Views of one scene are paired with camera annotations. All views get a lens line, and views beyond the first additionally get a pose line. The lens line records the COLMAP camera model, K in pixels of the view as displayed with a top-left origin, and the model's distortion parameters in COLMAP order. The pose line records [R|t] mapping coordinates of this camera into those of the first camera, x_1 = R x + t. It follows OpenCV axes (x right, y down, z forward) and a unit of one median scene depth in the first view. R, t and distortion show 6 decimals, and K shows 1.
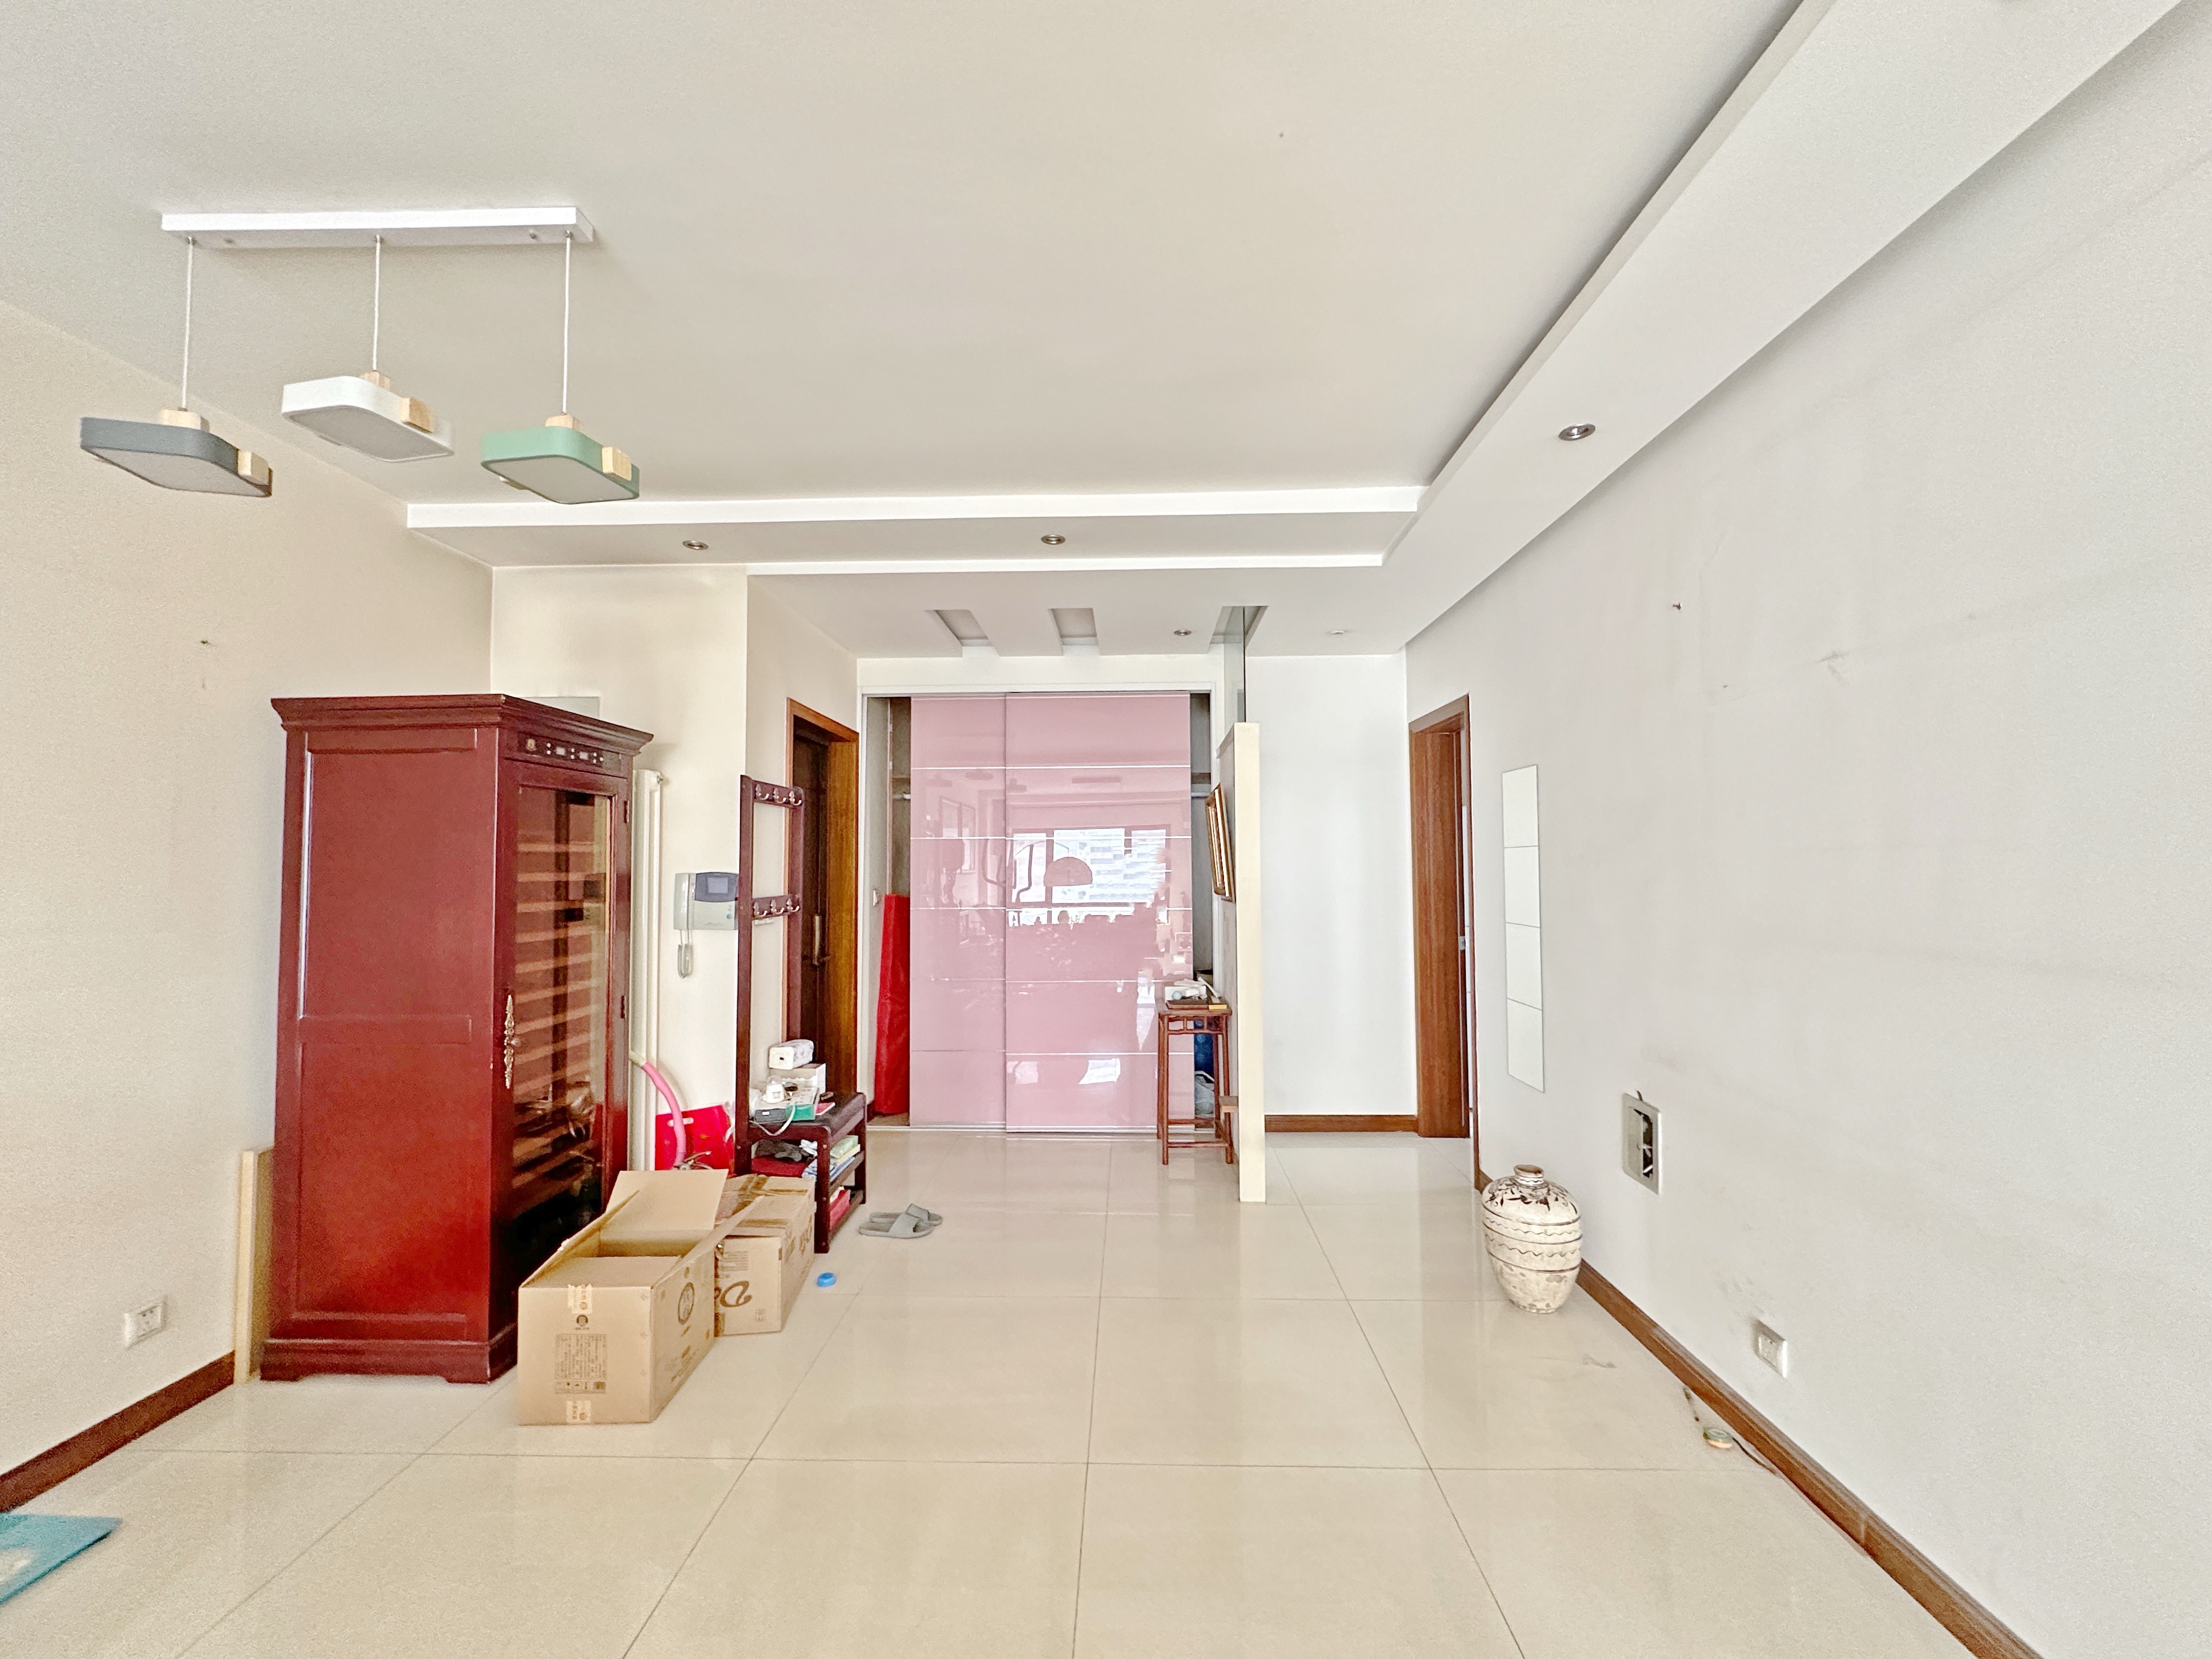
lens RADIAL K [[885.4, 0, 1120.9], [0, 885.4, 832.4], [0, 0, 1]] dist [0.001758, 0.000127]
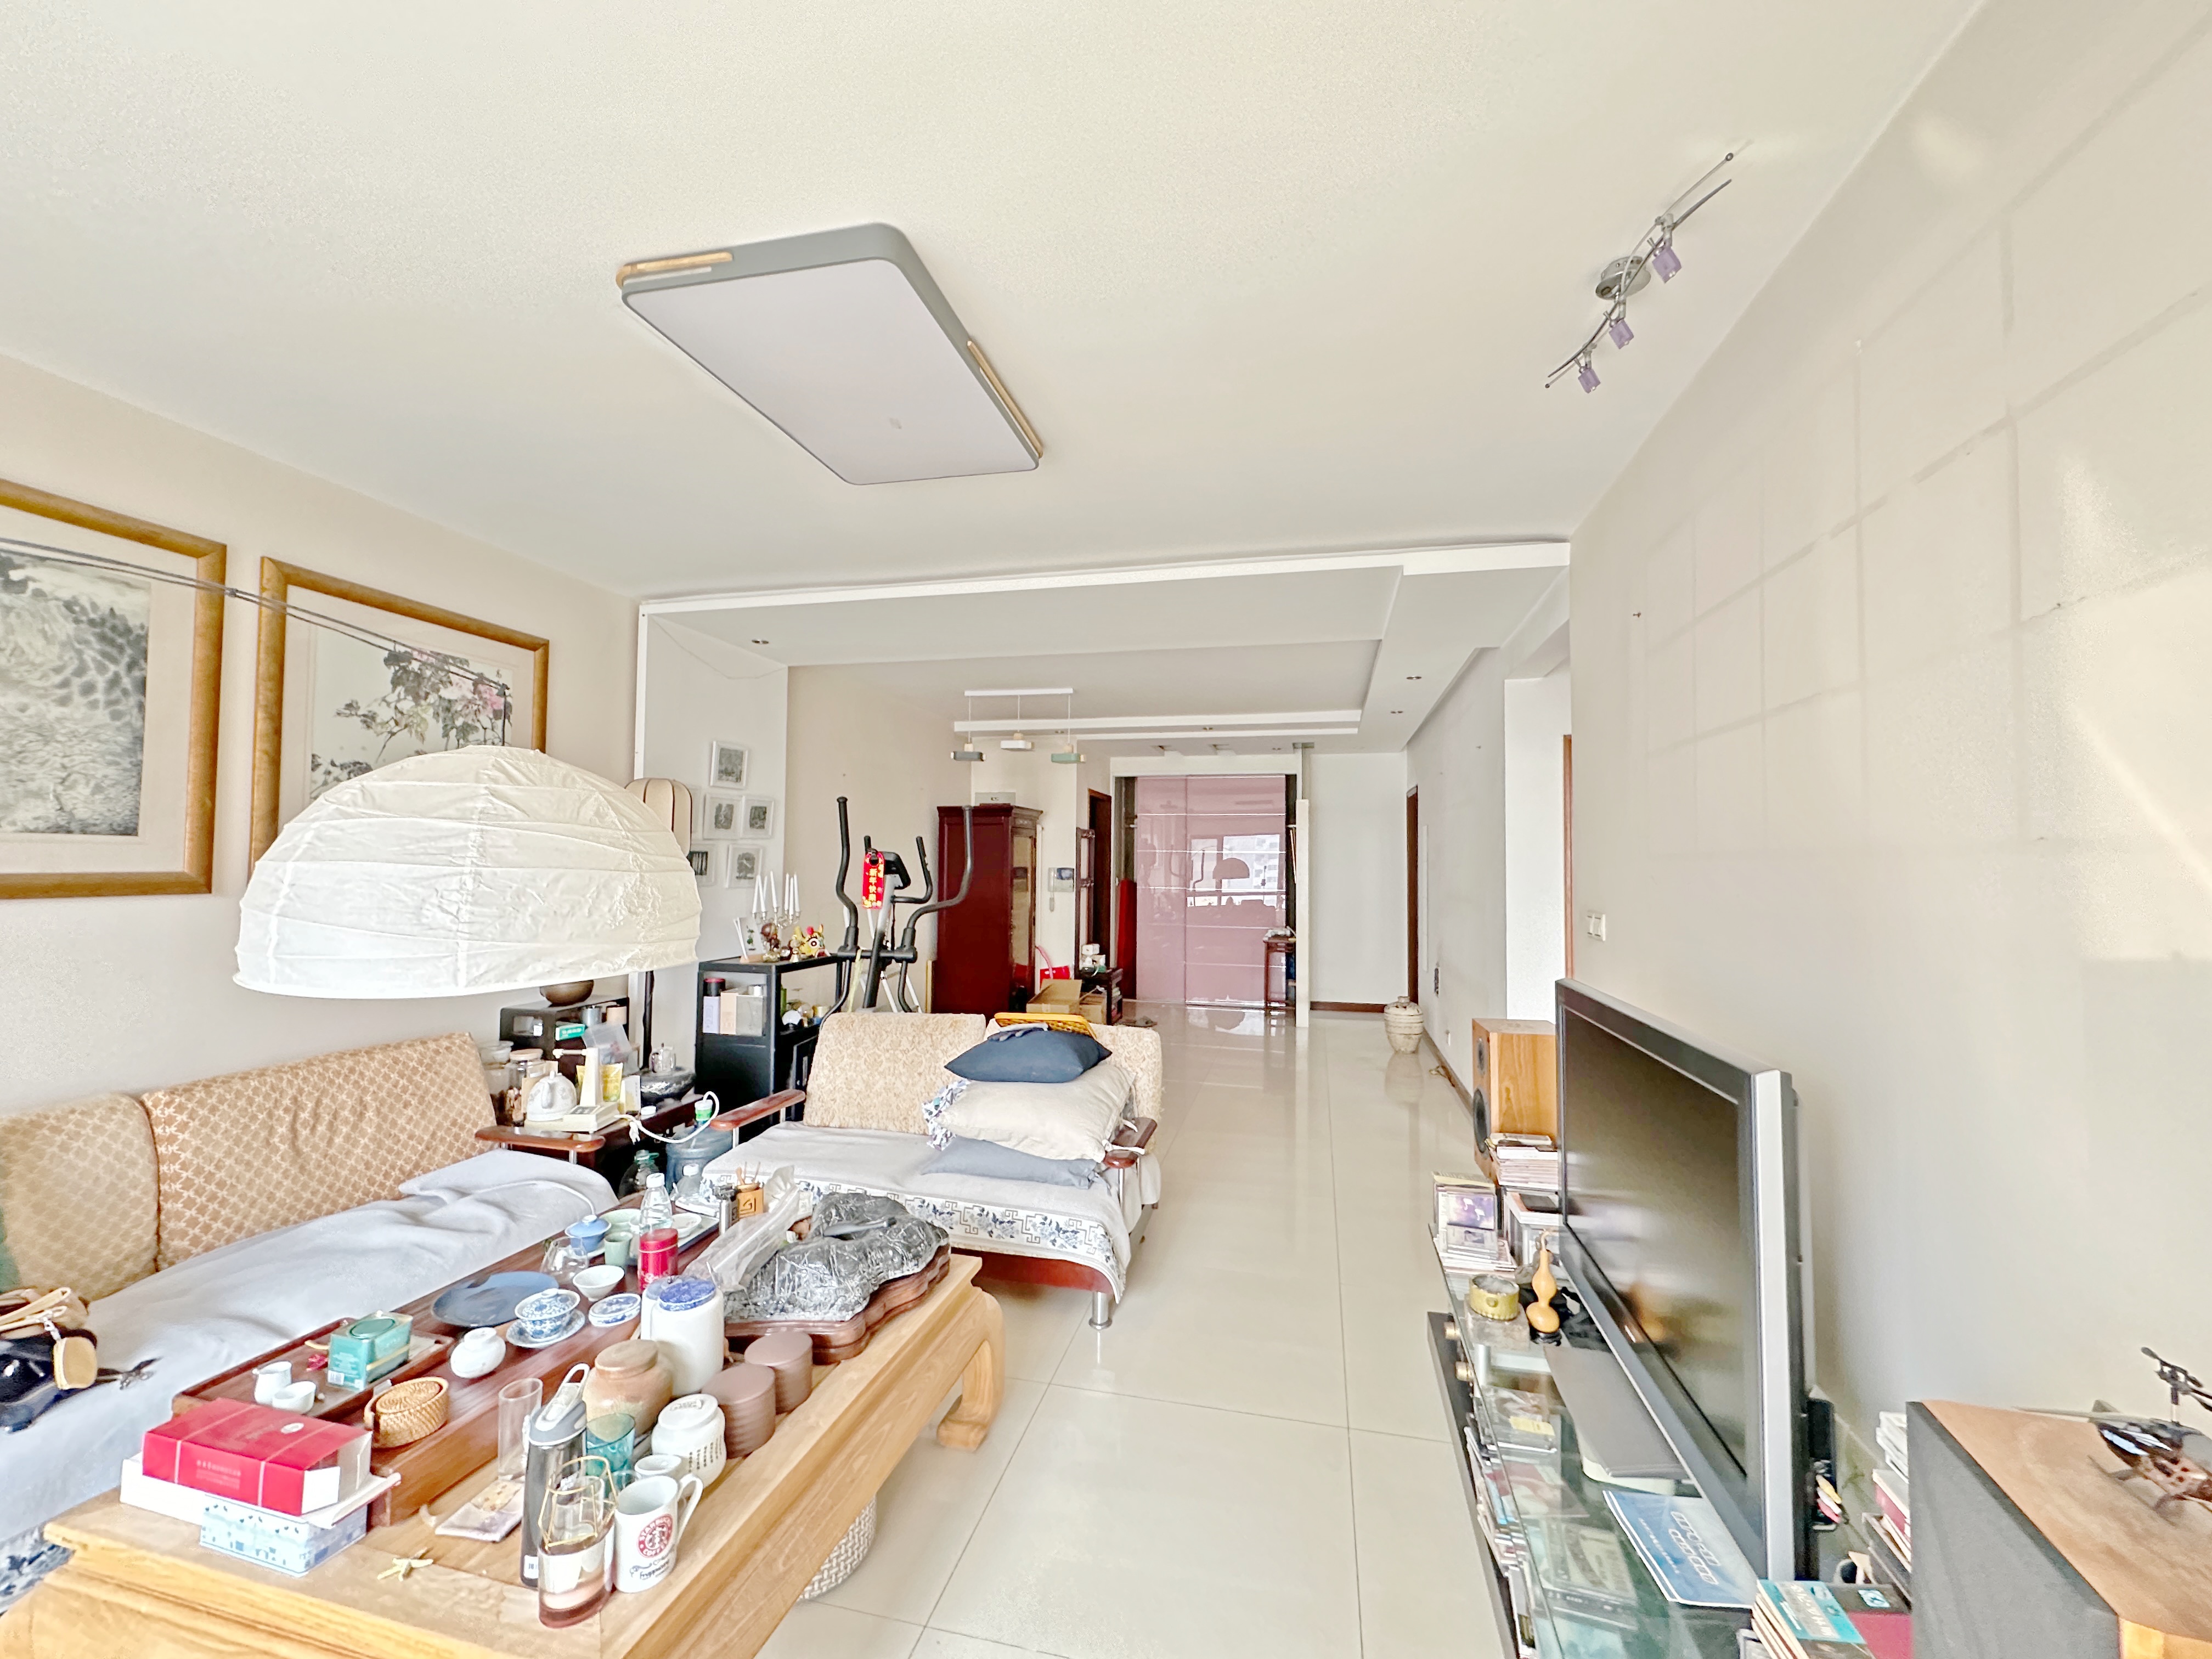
lens RADIAL K [[885.4, 0, 1109.9], [0, 885.4, 825.4], [0, 0, 1]] dist [0.001758, 0.000127]
pose [[0.977267, 0.003043, -0.211993, 0.119315], [-0.003535, 0.999992, -0.001942, -0.047039], [0.211985, 0.002647, 0.977269, -0.949972]]
